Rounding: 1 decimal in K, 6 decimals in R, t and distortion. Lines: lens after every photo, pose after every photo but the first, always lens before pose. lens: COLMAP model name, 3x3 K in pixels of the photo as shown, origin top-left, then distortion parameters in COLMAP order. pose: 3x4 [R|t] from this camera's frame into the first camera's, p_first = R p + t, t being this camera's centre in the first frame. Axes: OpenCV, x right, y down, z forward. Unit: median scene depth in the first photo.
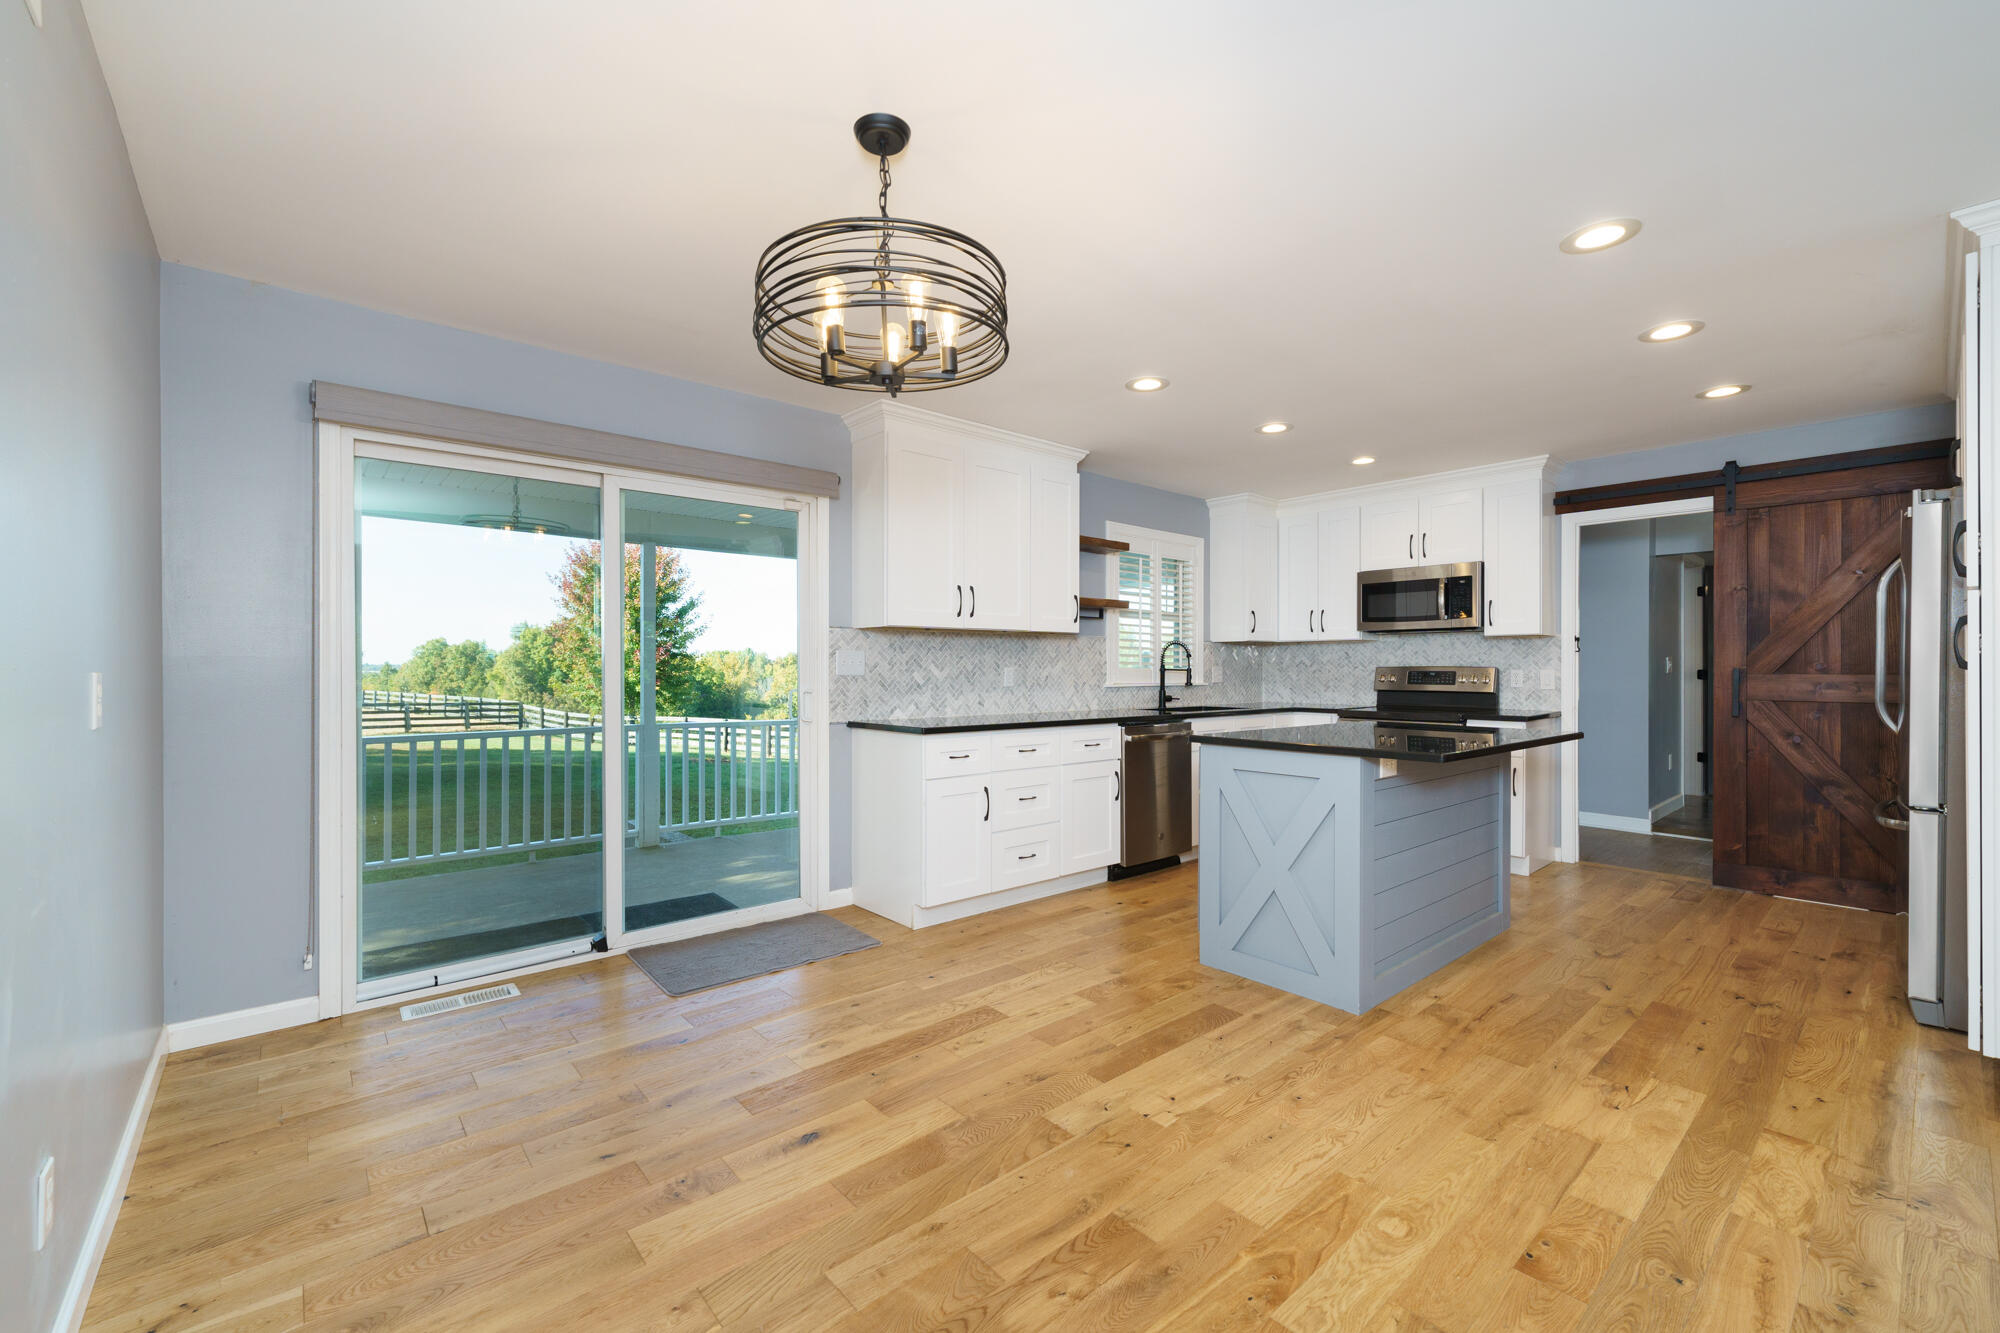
lens RADIAL K [[815.7, 0, 999.3], [0, 815.7, 669.1], [0, 0, 1]] dist [-0.002710, -0.000680]
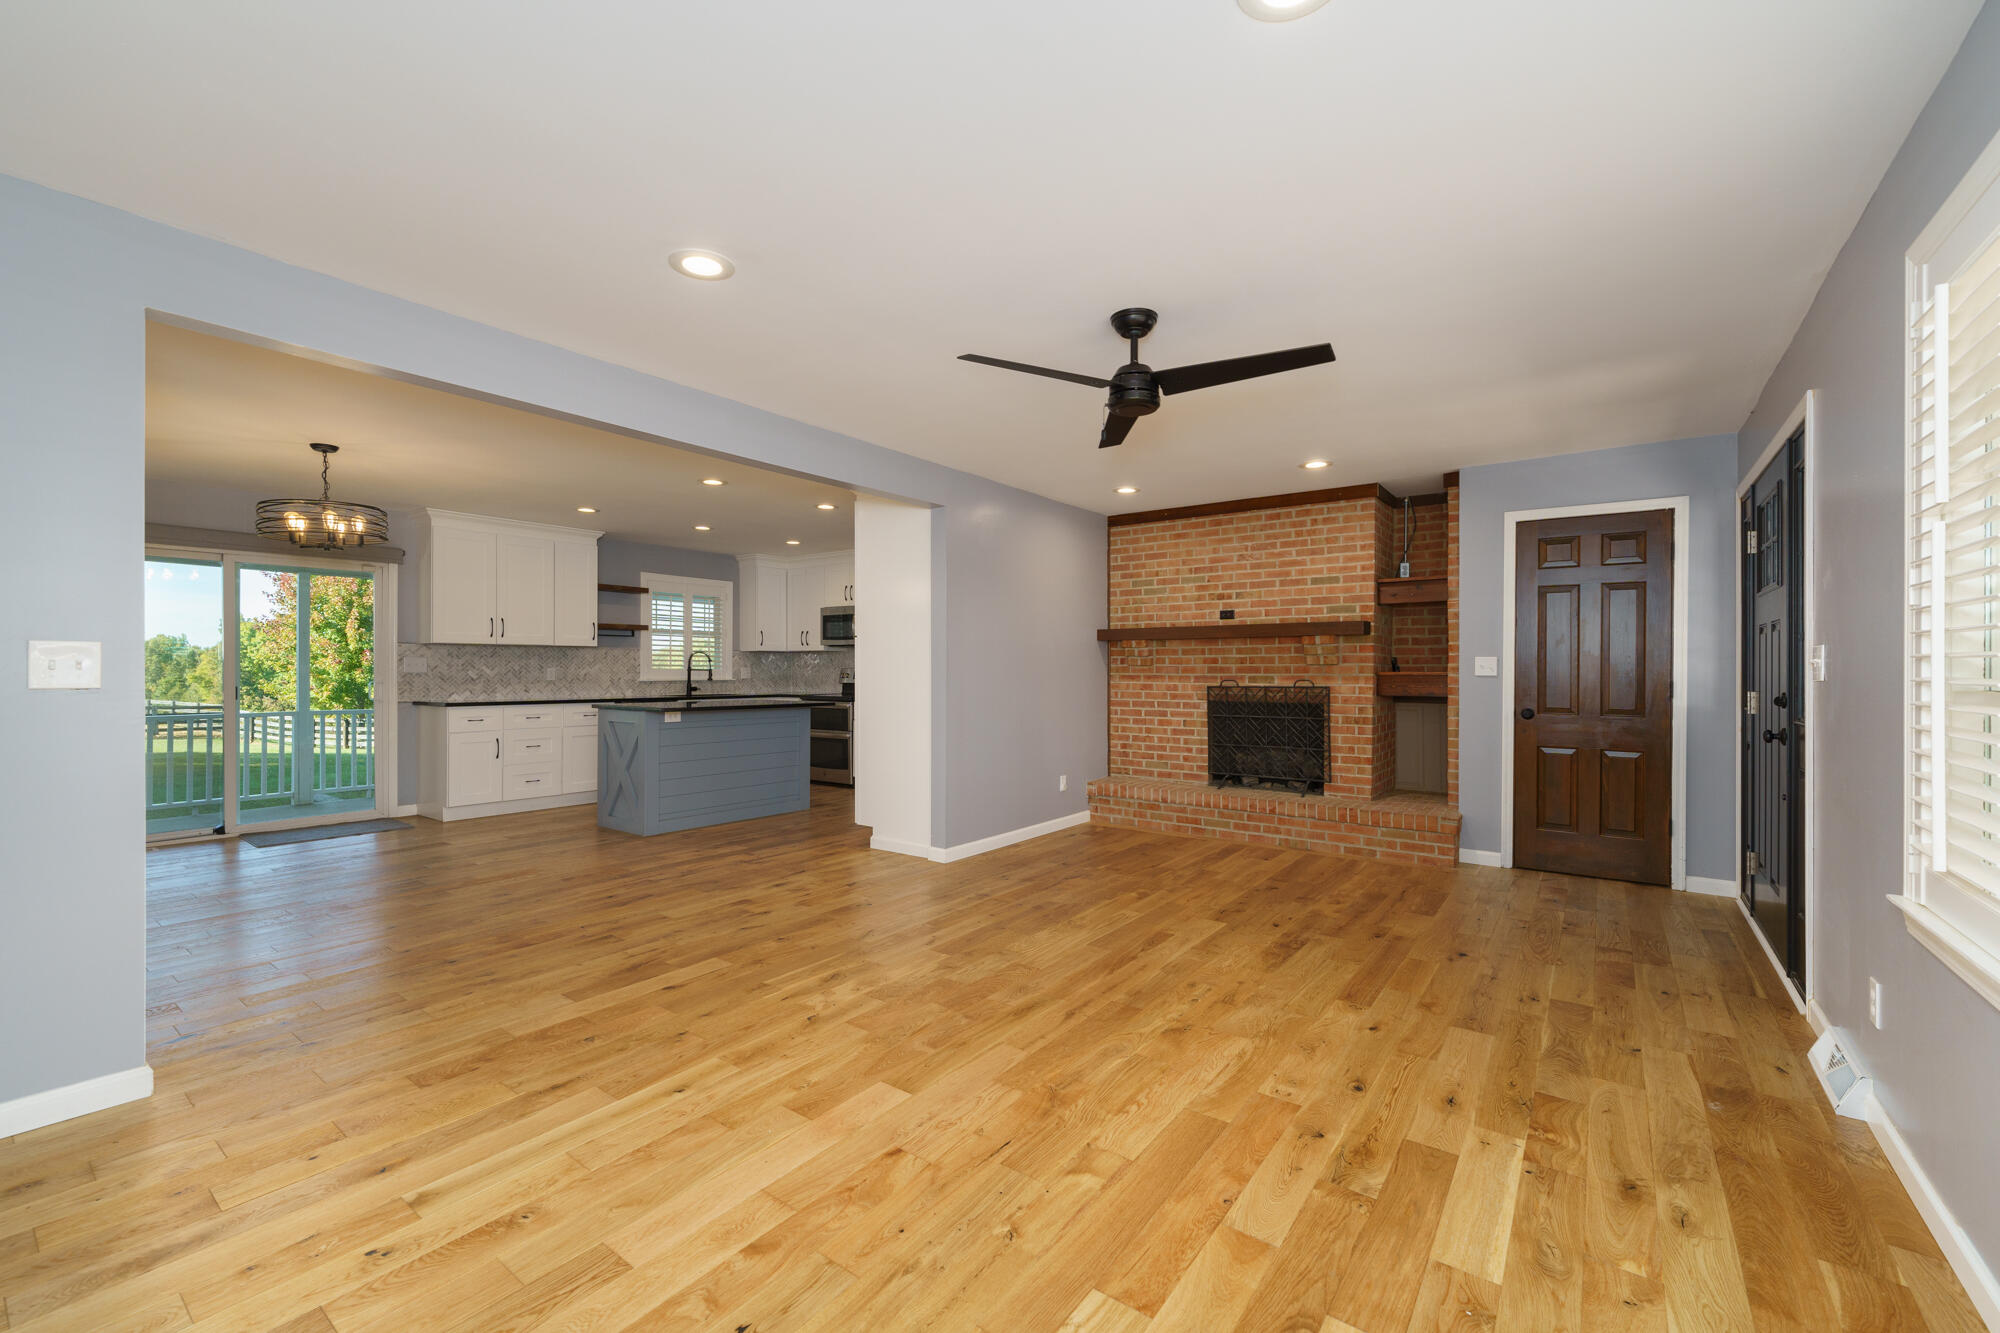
lens RADIAL K [[815.7, 0, 1002.5], [0, 815.7, 669.6], [0, 0, 1]] dist [-0.002710, -0.000680]
pose [[0.974676, 0.002078, 0.223613, 0.428239], [-0.001833, 0.999997, -0.001304, 0.001301], [-0.223615, 0.000861, 0.974677, -0.603644]]
